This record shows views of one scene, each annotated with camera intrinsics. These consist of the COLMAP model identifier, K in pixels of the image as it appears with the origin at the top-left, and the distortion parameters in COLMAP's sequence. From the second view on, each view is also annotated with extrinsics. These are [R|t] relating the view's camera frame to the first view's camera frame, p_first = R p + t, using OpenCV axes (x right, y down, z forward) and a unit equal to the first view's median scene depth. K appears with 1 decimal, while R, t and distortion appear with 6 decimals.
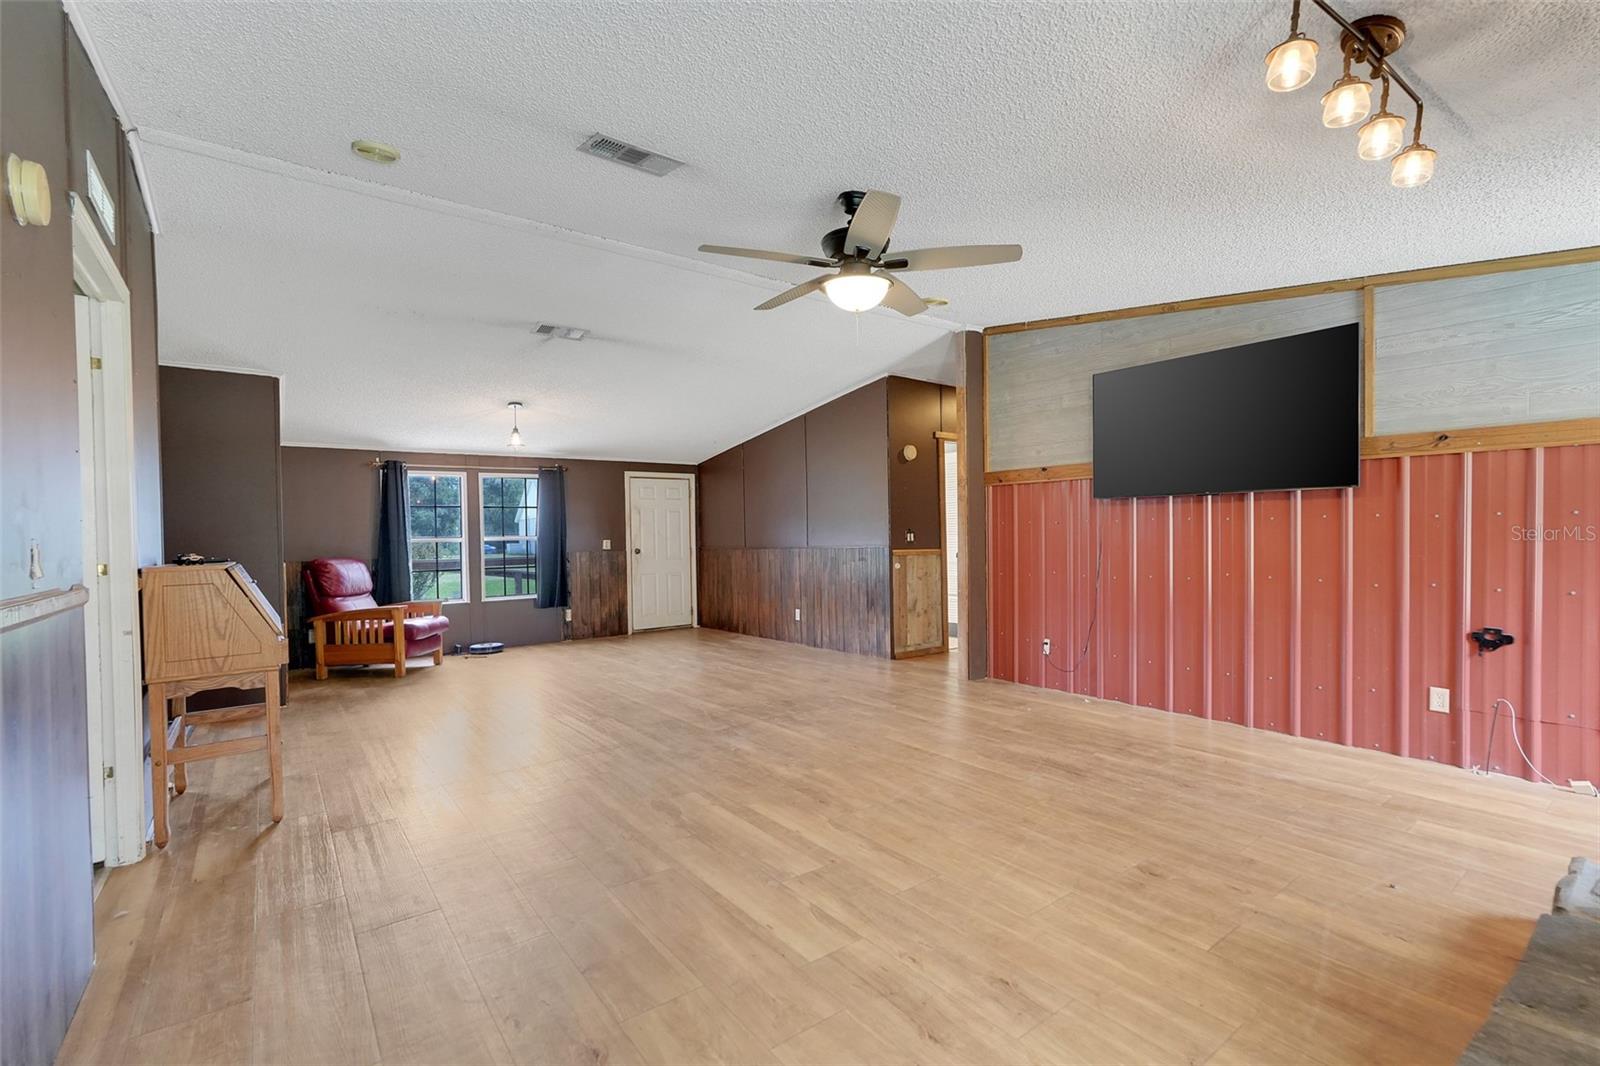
lens RADIAL K [[727.5, 0, 804.9], [0, 727.5, 547.5], [0, 0, 1]] dist [0.001119, 0.000168]
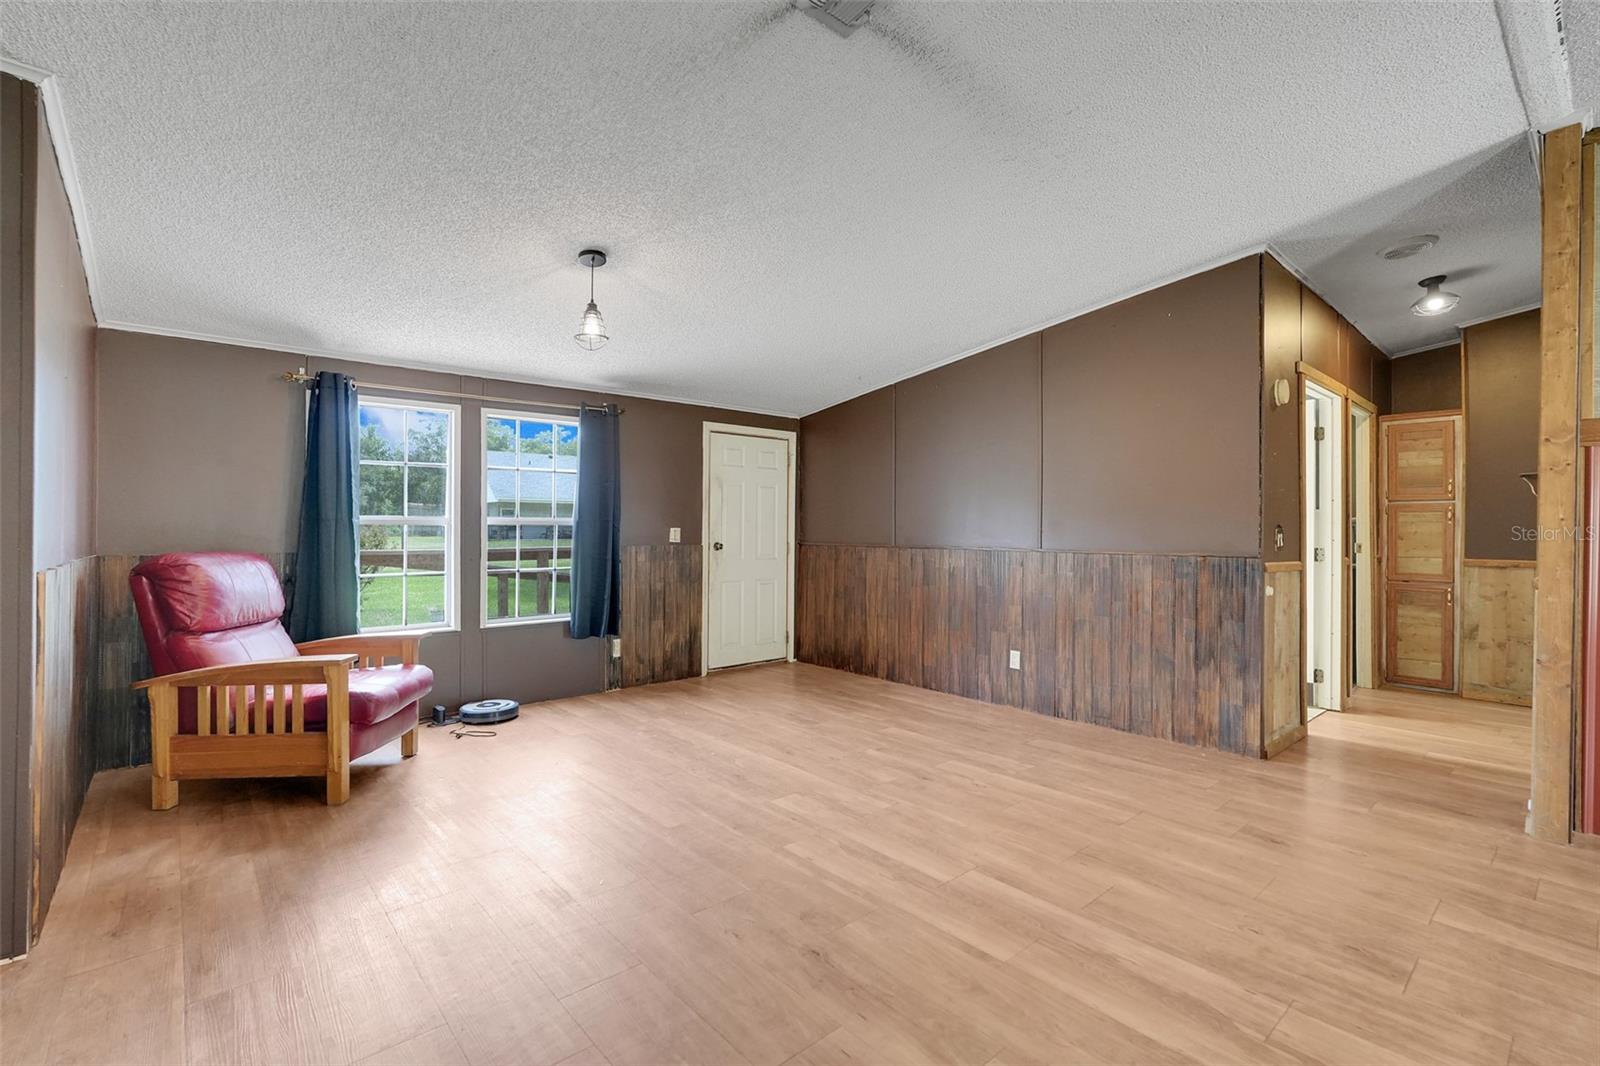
lens RADIAL K [[727.5, 0, 798.2], [0, 727.5, 527.9], [0, 0, 1]] dist [0.001119, 0.000168]
pose [[0.996667, 0.027411, 0.076836, -0.238206], [-0.026395, 0.999551, -0.014211, -0.004341], [-0.077191, 0.012136, 0.996942, 0.399889]]
